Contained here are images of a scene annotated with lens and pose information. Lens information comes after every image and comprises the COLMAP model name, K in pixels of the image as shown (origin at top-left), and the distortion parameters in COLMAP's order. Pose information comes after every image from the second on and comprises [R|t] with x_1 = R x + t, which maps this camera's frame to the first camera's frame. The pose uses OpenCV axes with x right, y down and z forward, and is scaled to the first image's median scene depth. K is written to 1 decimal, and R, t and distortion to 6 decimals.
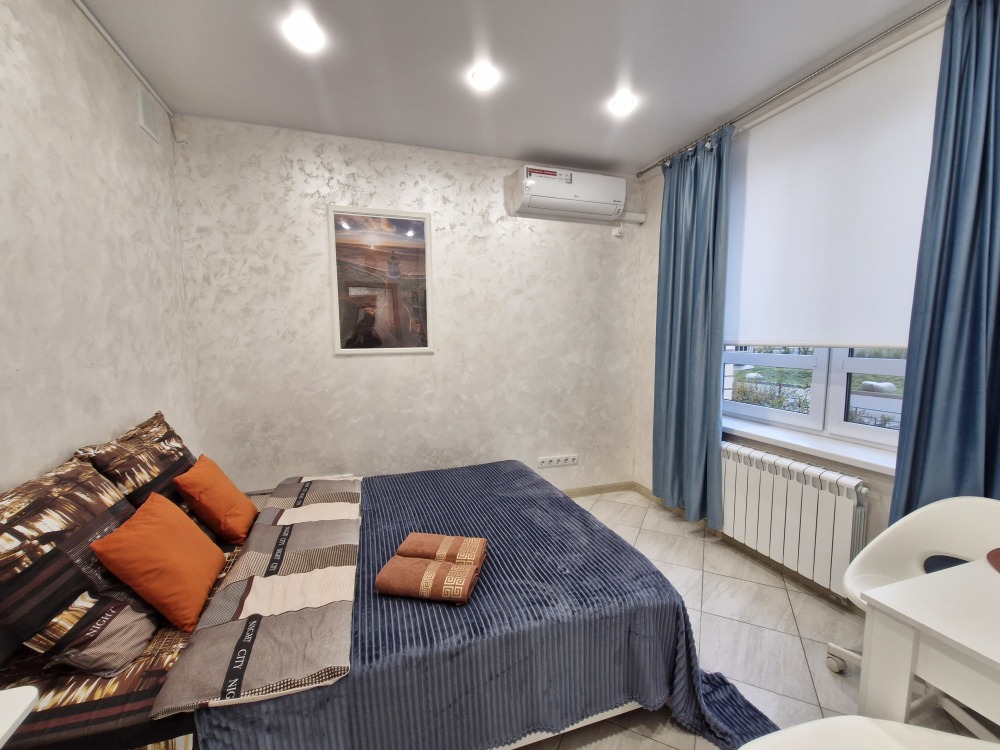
lens RADIAL K [[394.0, 0, 487.4], [0, 394.0, 378.6], [0, 0, 1]] dist [0.002375, -0.003058]
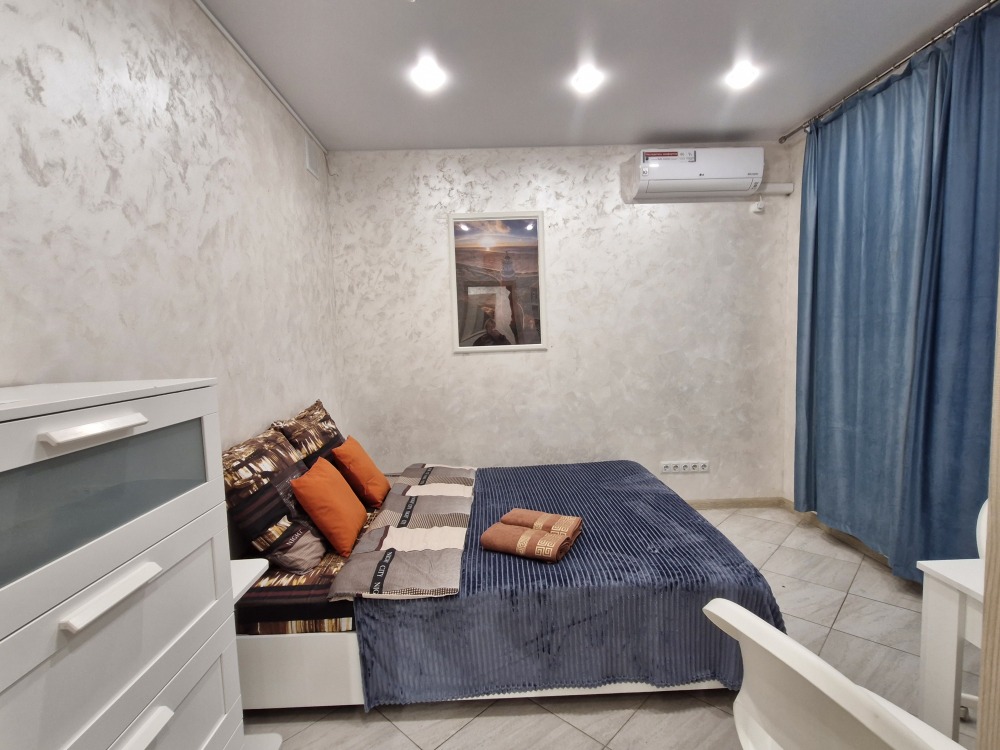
lens RADIAL K [[490.9, 0, 499.2], [0, 490.9, 385.3], [0, 0, 1]] dist [0.001159, -0.002292]
pose [[0.957142, 0.000226, -0.289618, 0.132459], [-0.003583, 0.999932, -0.011061, 0.048554], [0.289596, 0.011624, 0.957078, -0.271528]]
